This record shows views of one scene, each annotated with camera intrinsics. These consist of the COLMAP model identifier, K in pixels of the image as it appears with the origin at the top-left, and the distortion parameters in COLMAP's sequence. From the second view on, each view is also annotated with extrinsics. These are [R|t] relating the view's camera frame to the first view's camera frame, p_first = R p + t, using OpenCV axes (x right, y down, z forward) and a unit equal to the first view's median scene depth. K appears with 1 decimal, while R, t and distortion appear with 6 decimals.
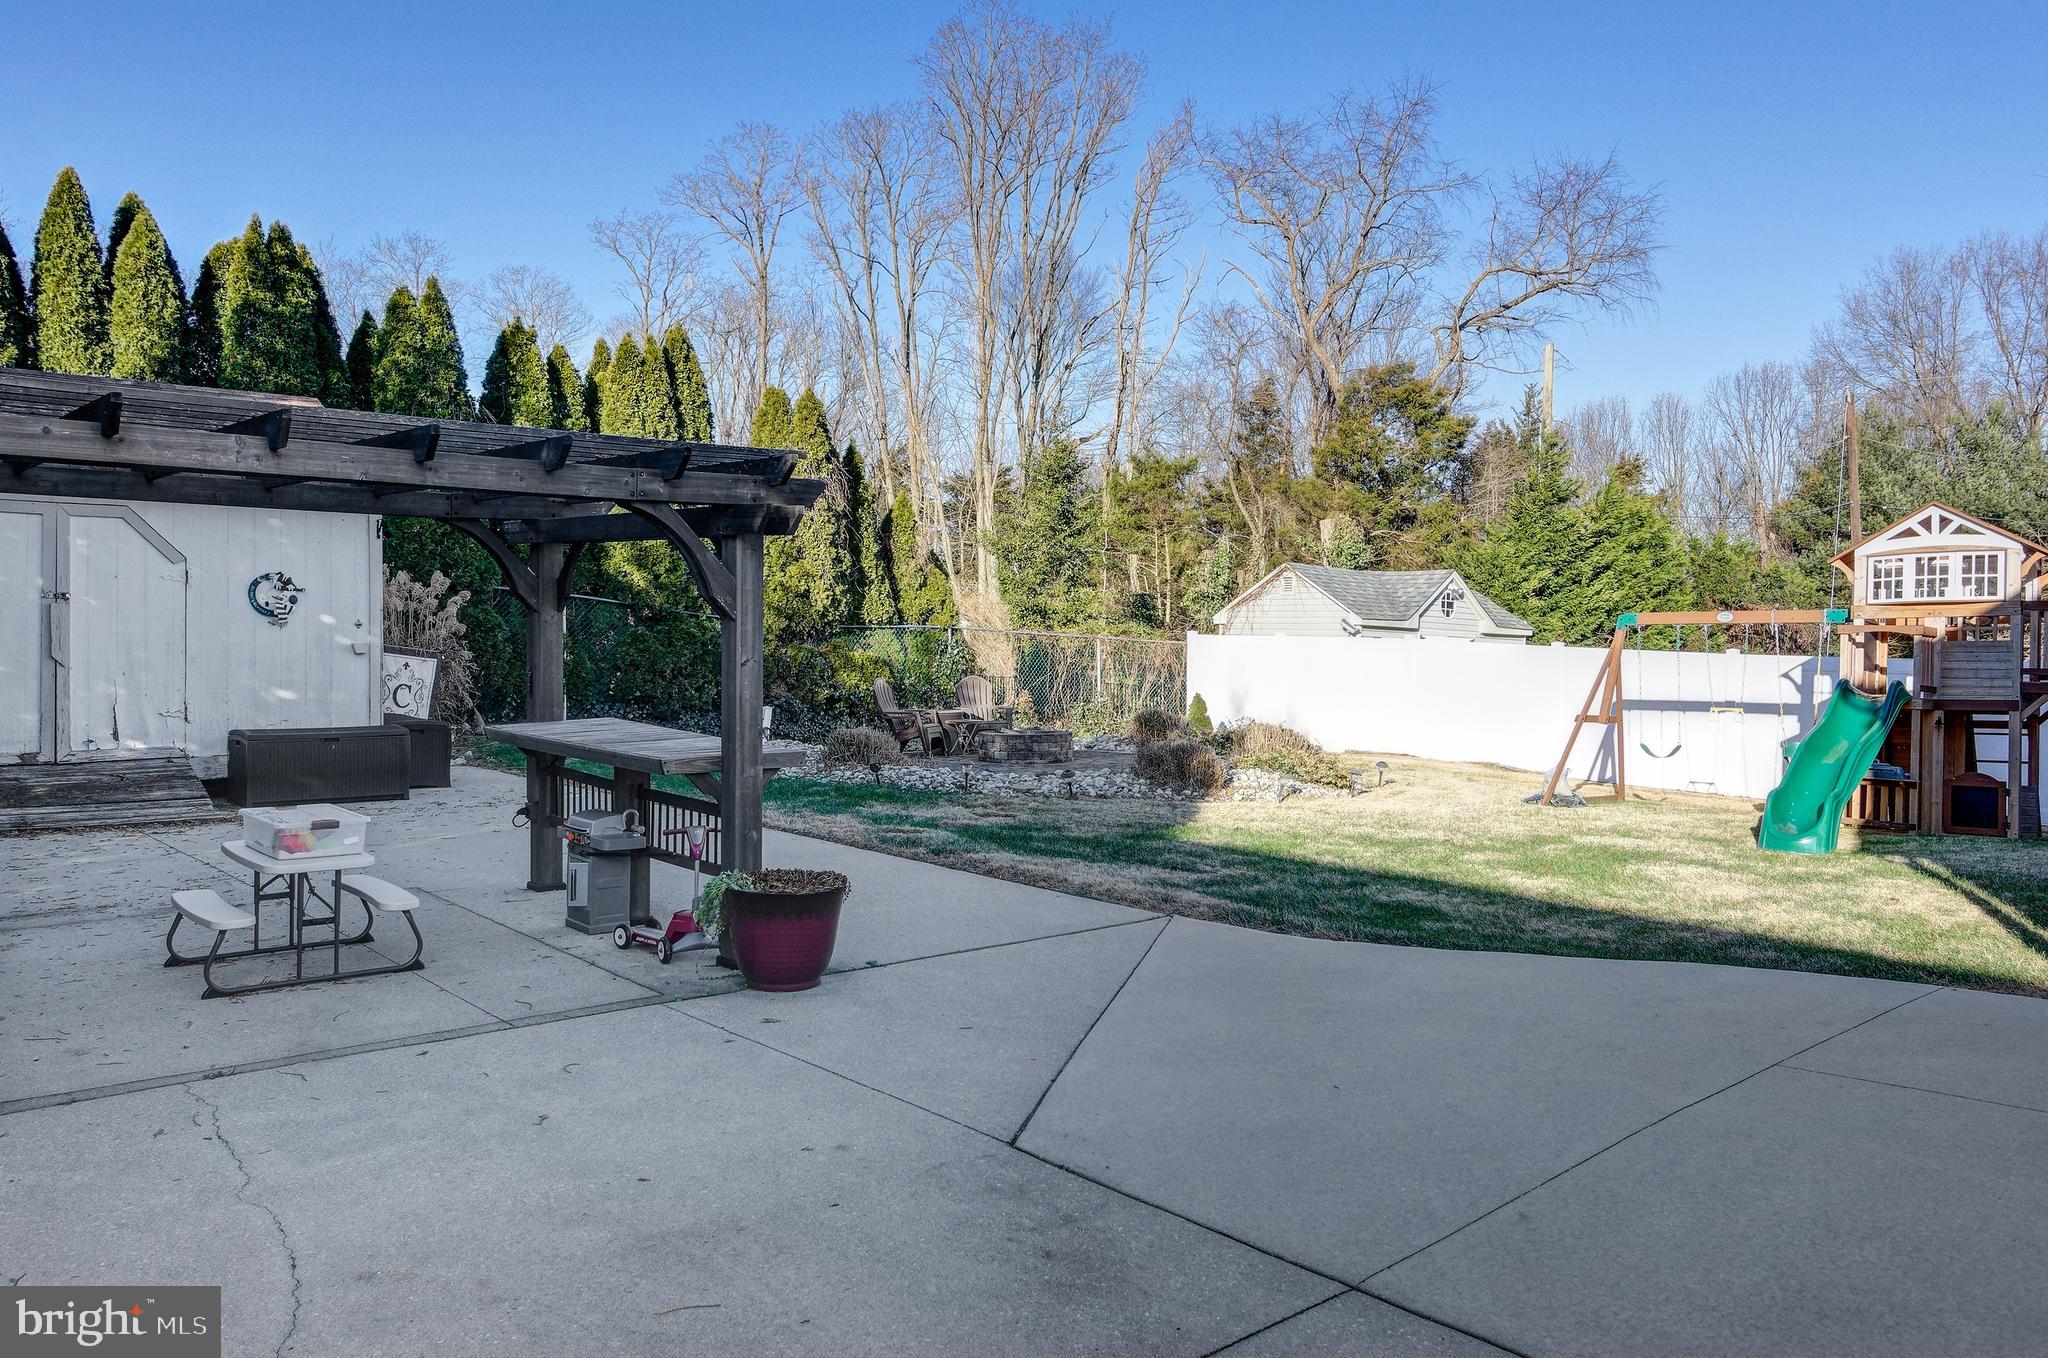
lens RADIAL K [[1517.2, 0, 1028.3], [0, 1517.2, 637.2], [0, 0, 1]] dist [-0.006021, -0.002739]
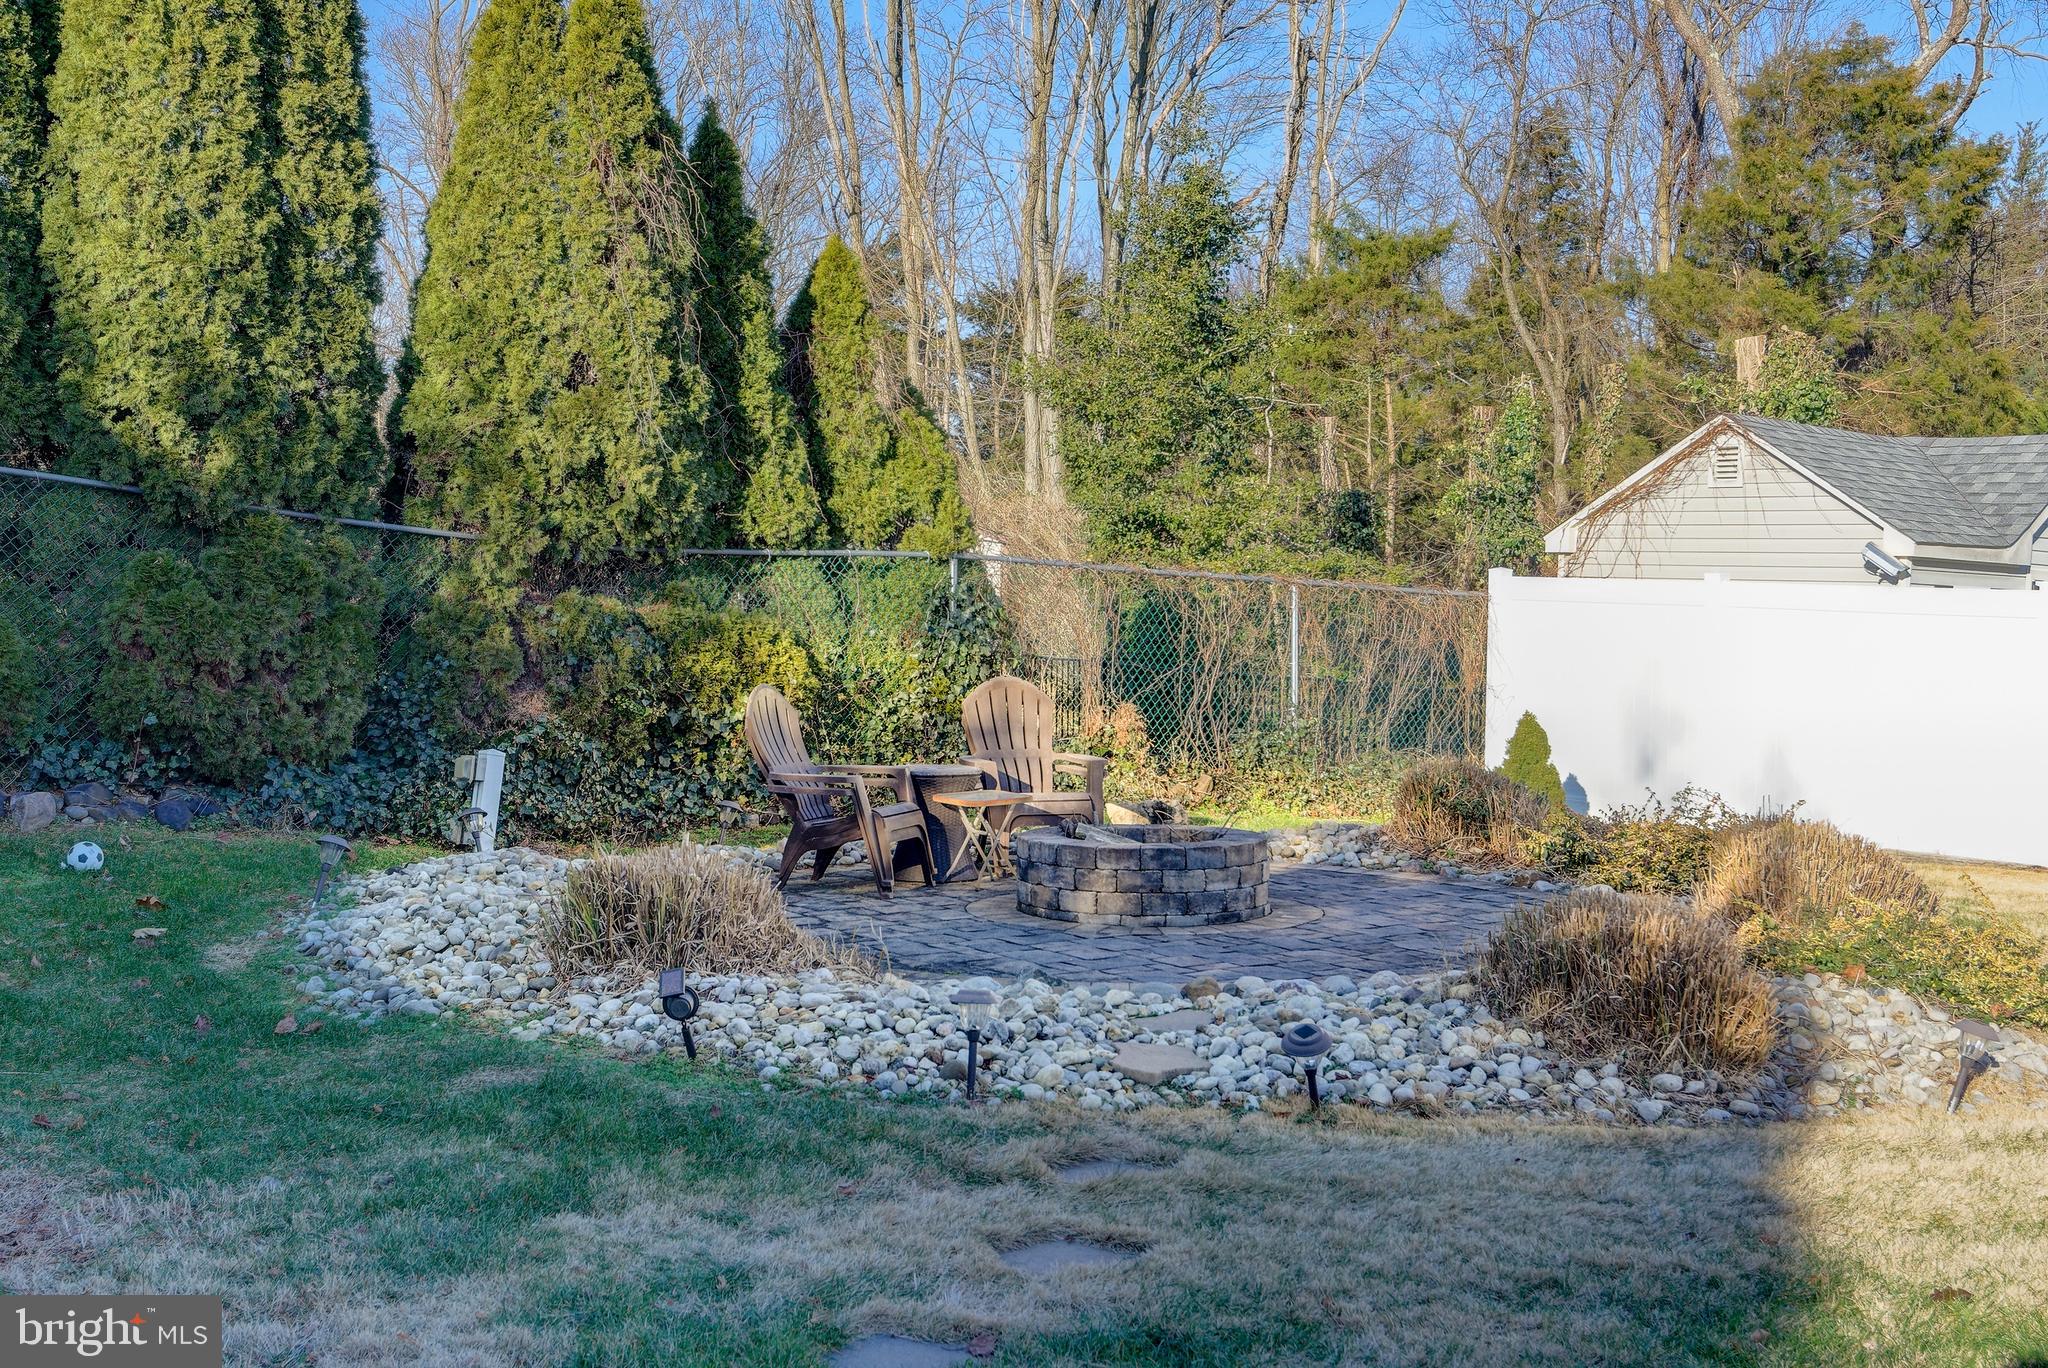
lens RADIAL K [[2478.5, 0, 1024.0], [0, 2478.5, 684.0], [0, 0, 1]] dist [0.019180, 0.025688]
pose [[0.999414, 0.008748, -0.033094, -0.009091], [-0.007268, 0.998979, 0.044596, -0.001810], [0.033450, -0.044330, 0.998457, 0.317882]]
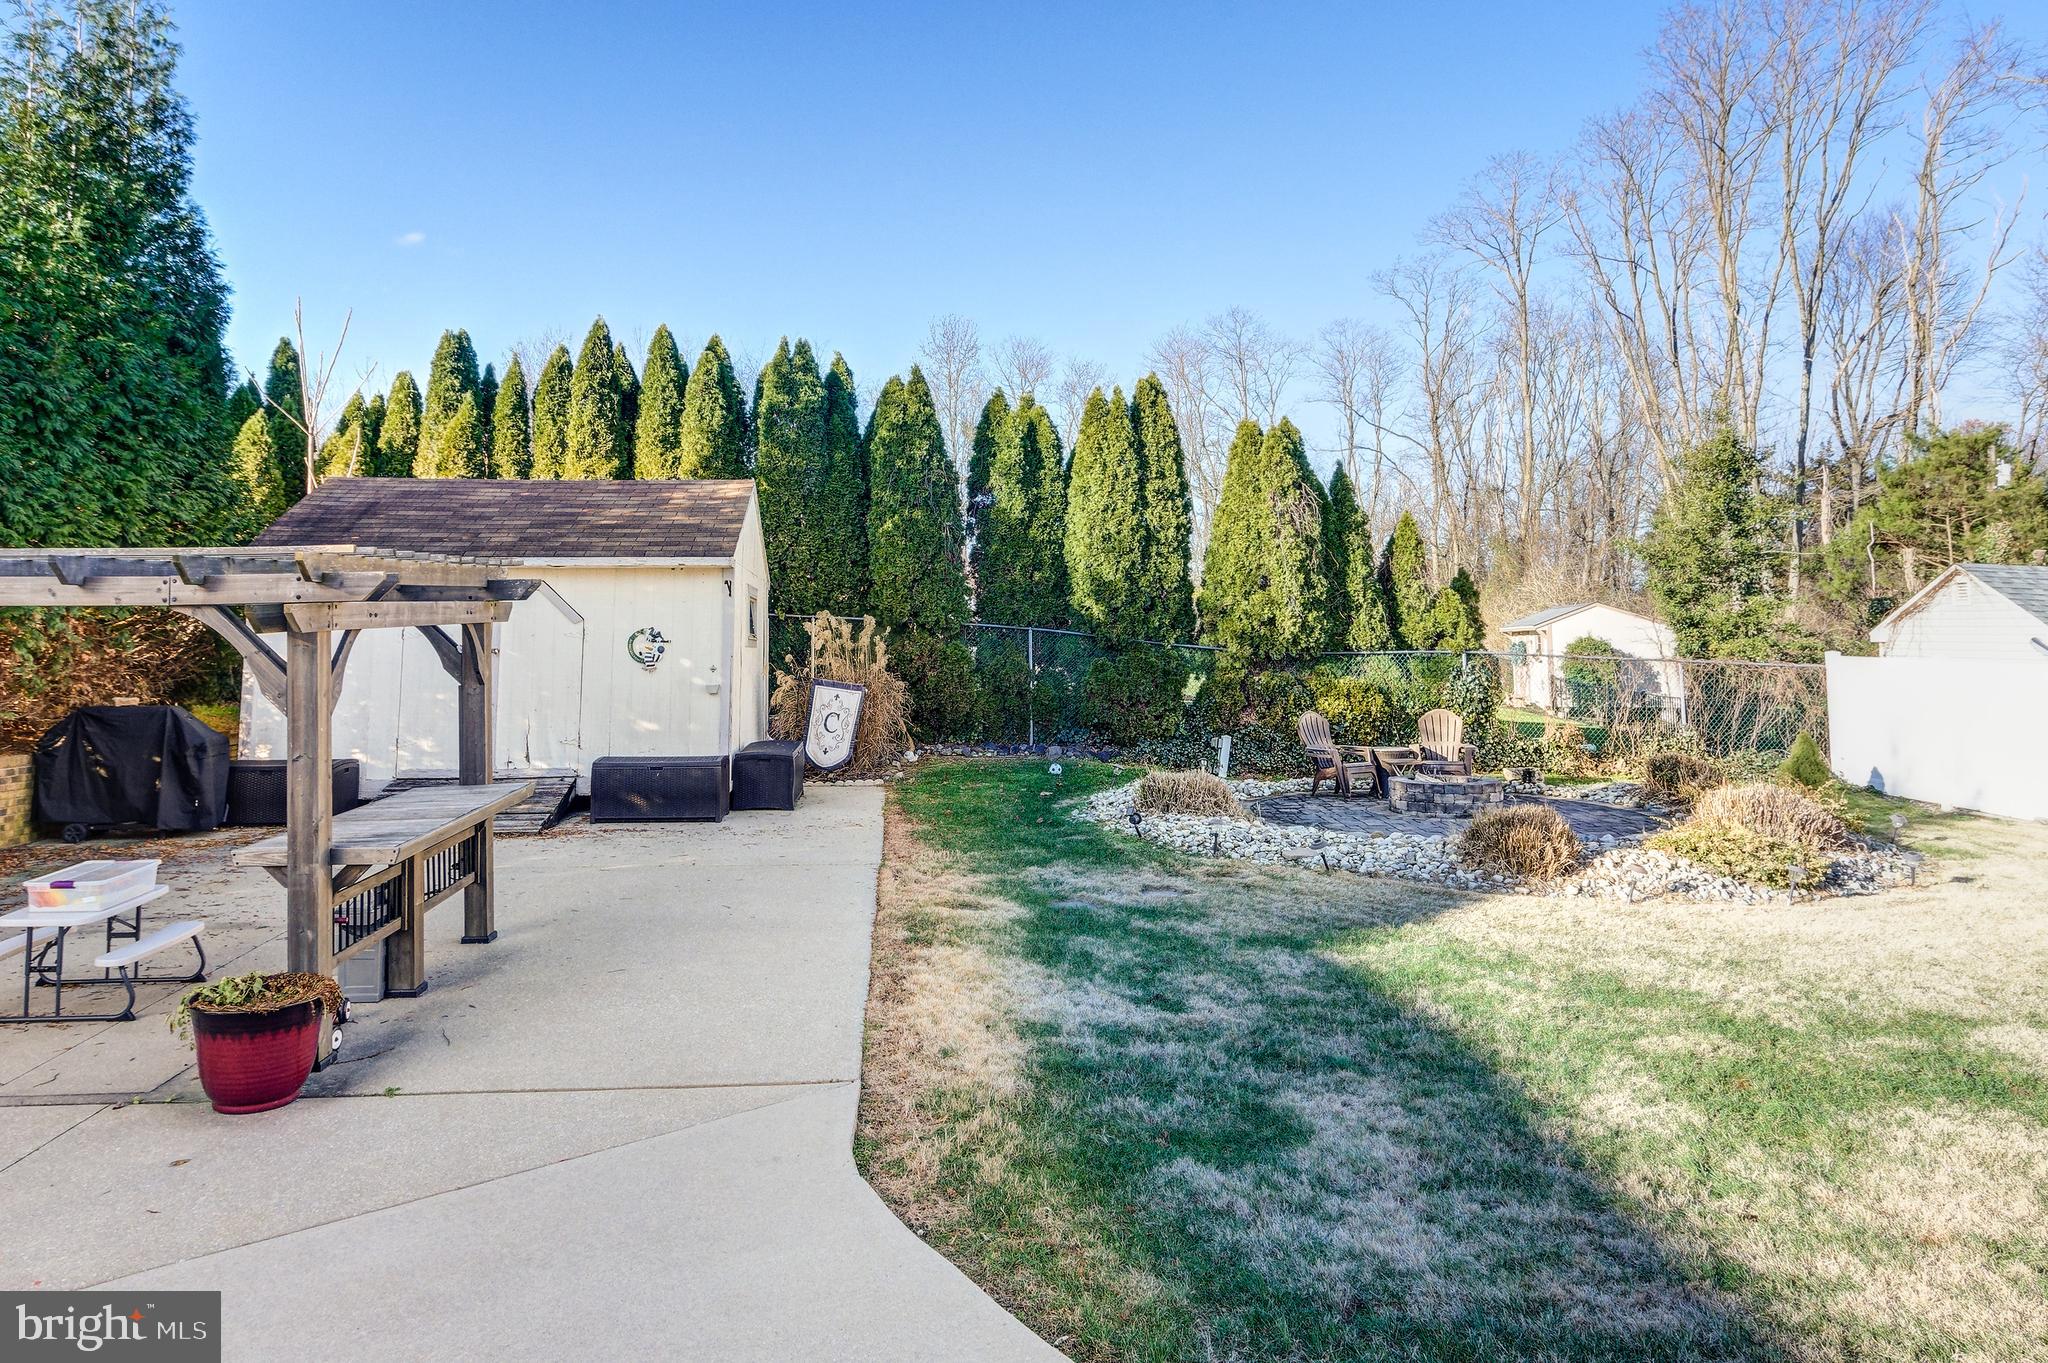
lens RADIAL K [[1319.3, 0, 949.6], [0, 1319.3, 539.0], [0, 0, 1]] dist [0.005573, 0.000452]
pose [[0.782793, -0.055469, -0.619805, 0.212492], [0.009966, 0.997009, -0.076641, -0.017184], [0.622202, 0.053817, 0.781005, 0.176092]]
